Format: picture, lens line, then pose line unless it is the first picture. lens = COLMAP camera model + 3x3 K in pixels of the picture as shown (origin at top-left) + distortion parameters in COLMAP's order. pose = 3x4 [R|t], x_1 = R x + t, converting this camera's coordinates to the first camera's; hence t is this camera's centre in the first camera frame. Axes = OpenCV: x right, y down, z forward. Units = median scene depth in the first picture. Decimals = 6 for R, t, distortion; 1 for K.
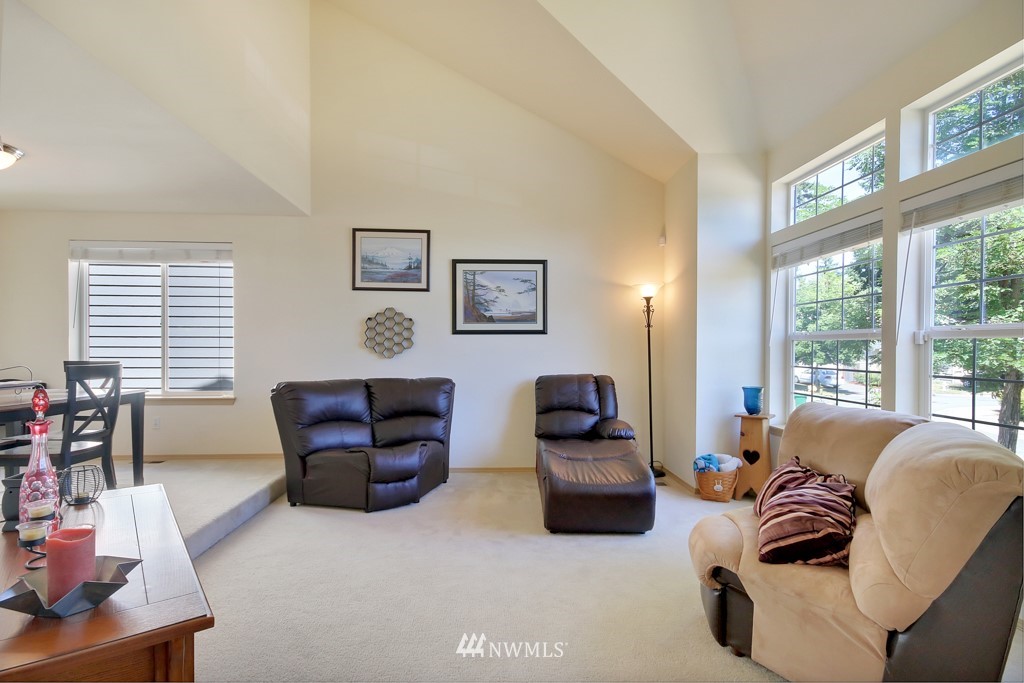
lens RADIAL K [[505.9, 0, 516.2], [0, 505.9, 351.1], [0, 0, 1]] dist [0.005237, -0.000242]
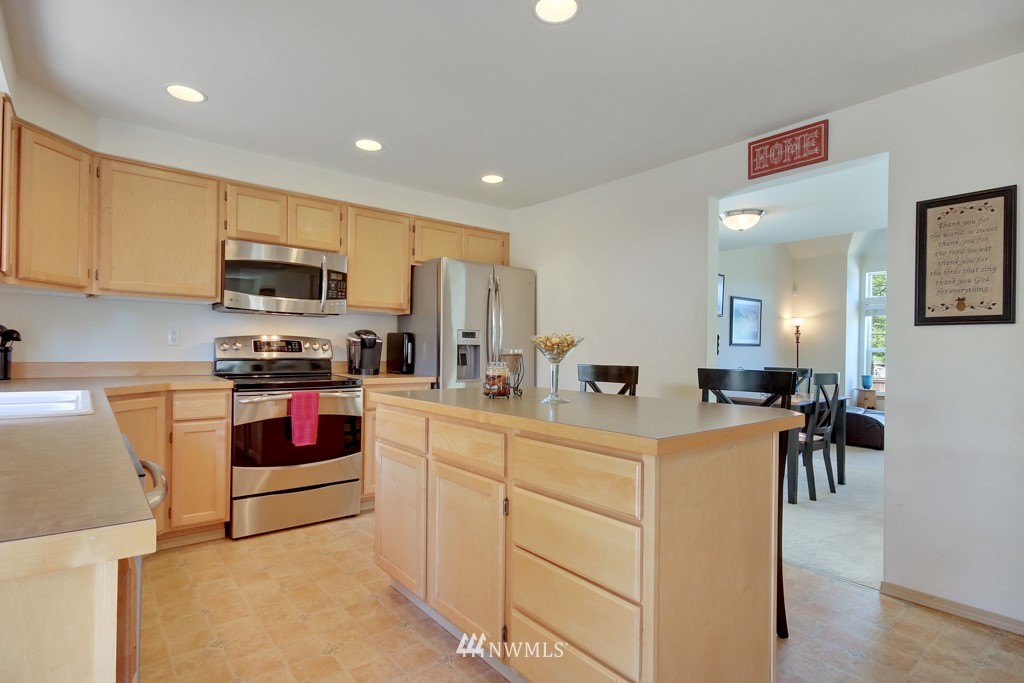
lens RADIAL K [[524.8, 0, 513.5], [0, 524.8, 349.9], [0, 0, 1]] dist [0.011092, -0.002497]
pose [[0.811525, 0.006291, 0.584284, -1.692773], [-0.003004, 0.999974, -0.006596, -0.010801], [-0.584311, 0.003597, 0.811522, 0.124221]]
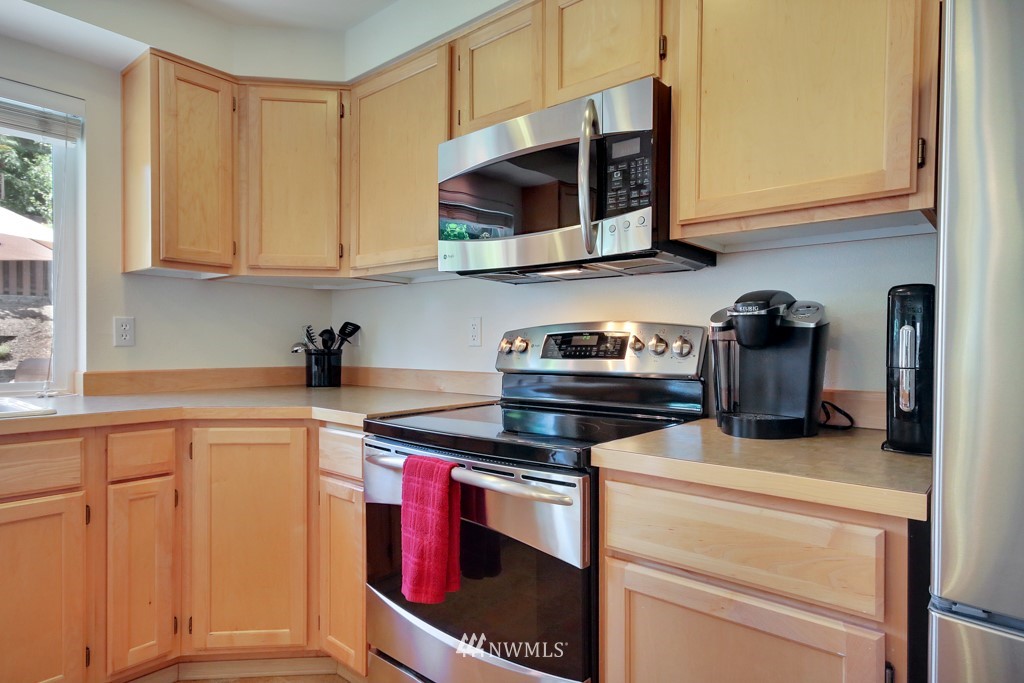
lens RADIAL K [[564.3, 0, 520.0], [0, 564.3, 347.4], [0, 0, 1]] dist [0.020050, -0.002497]
pose [[0.731856, 0.001421, -0.681458, -1.275422], [-0.006719, 0.999964, -0.005130, -0.016487], [0.681427, 0.008333, 0.731839, 0.665828]]
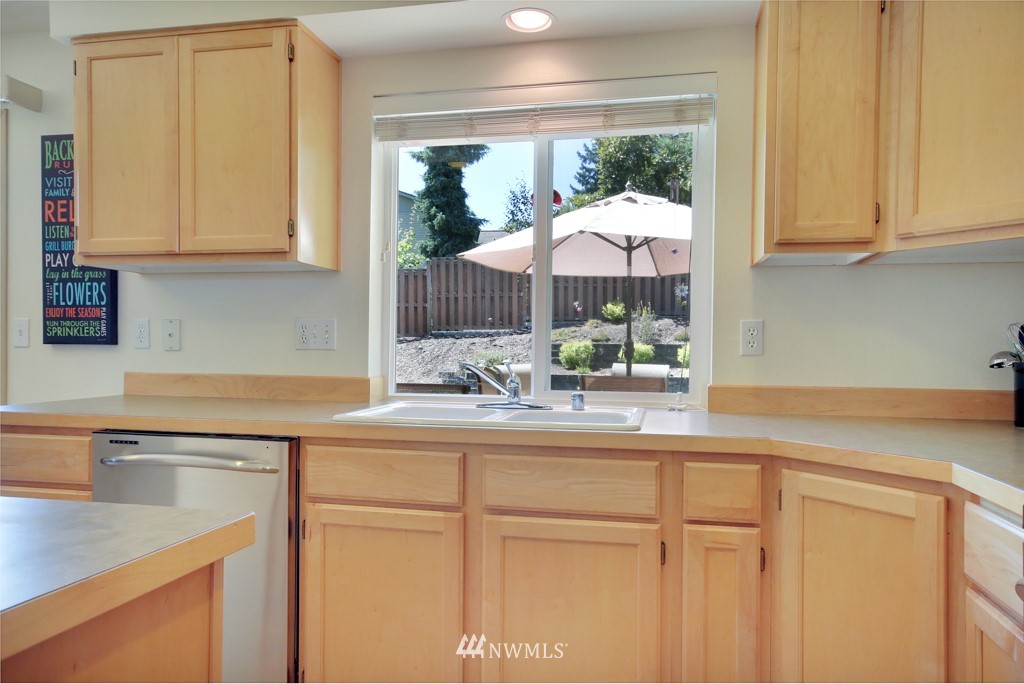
lens RADIAL K [[708.3, 0, 527.7], [0, 708.3, 352.3], [0, 0, 1]] dist [0.011939, 0.009792]
pose [[-0.258938, -0.004164, -0.965885, -1.332746], [-0.018462, 0.999829, 0.000639, -0.017394], [0.965718, 0.017998, -0.258970, 0.767779]]
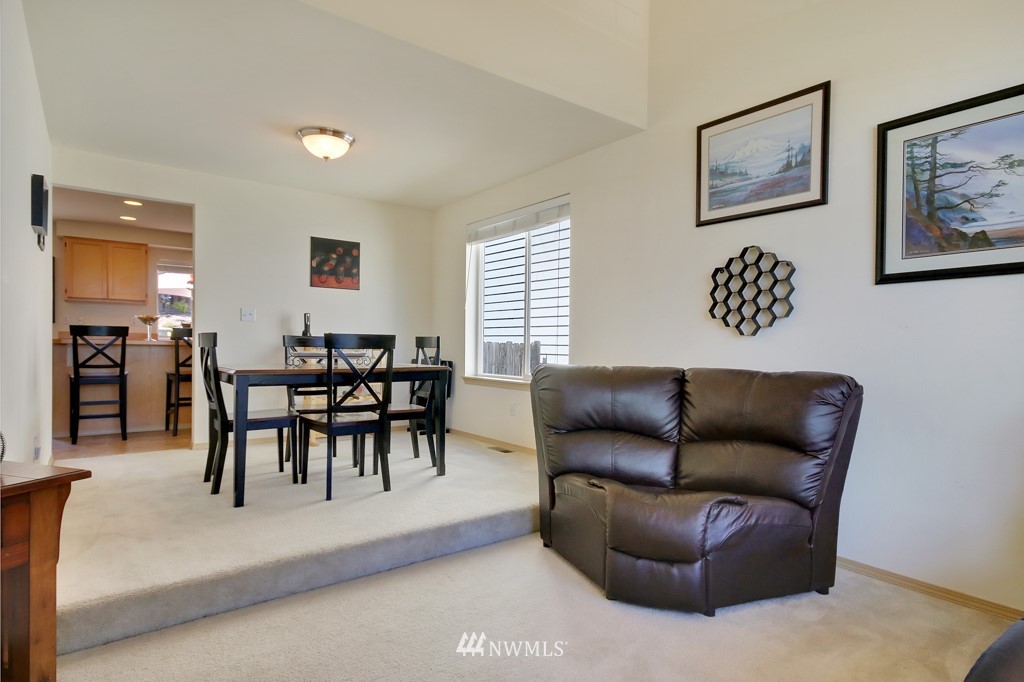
lens RADIAL K [[564.3, 0, 514.8], [0, 564.3, 349.1], [0, 0, 1]] dist [0.020050, -0.002497]
pose [[0.550316, 0.008155, -0.834917, 0.143556], [-0.015259, 0.999884, -0.000292, 0.035228], [0.834817, 0.012901, 0.550376, 0.462761]]
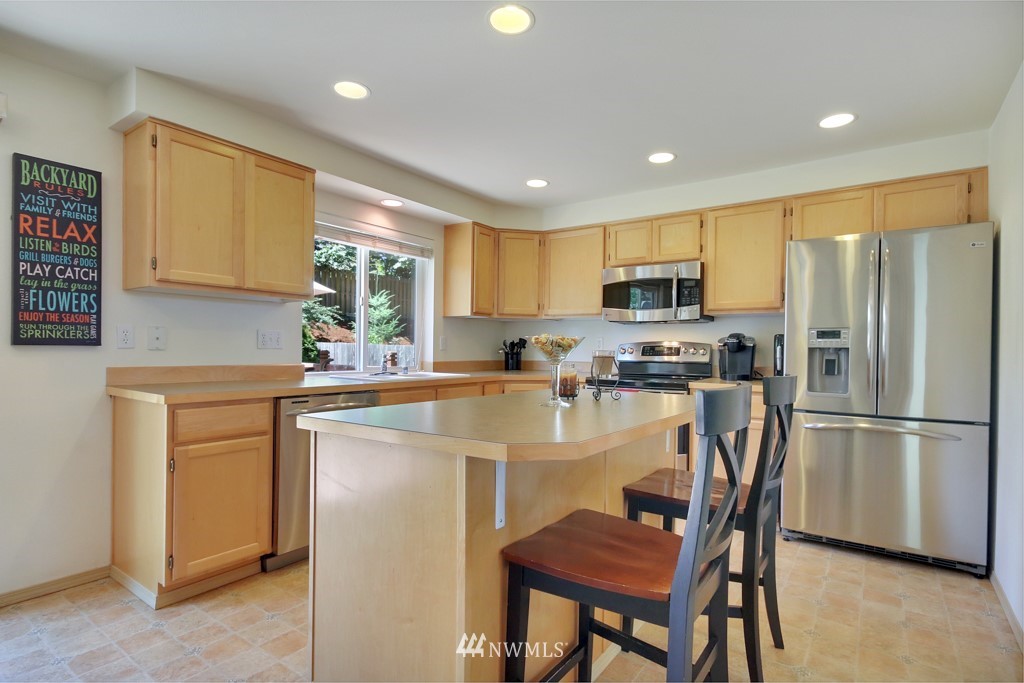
lens RADIAL K [[505.9, 0, 516.0], [0, 505.9, 350.5], [0, 0, 1]] dist [0.005237, -0.000242]
pose [[0.783192, 0.005793, -0.621753, -1.159239], [-0.010903, 0.999931, -0.004417, -0.014212], [0.621685, 0.010238, 0.783201, 0.129485]]
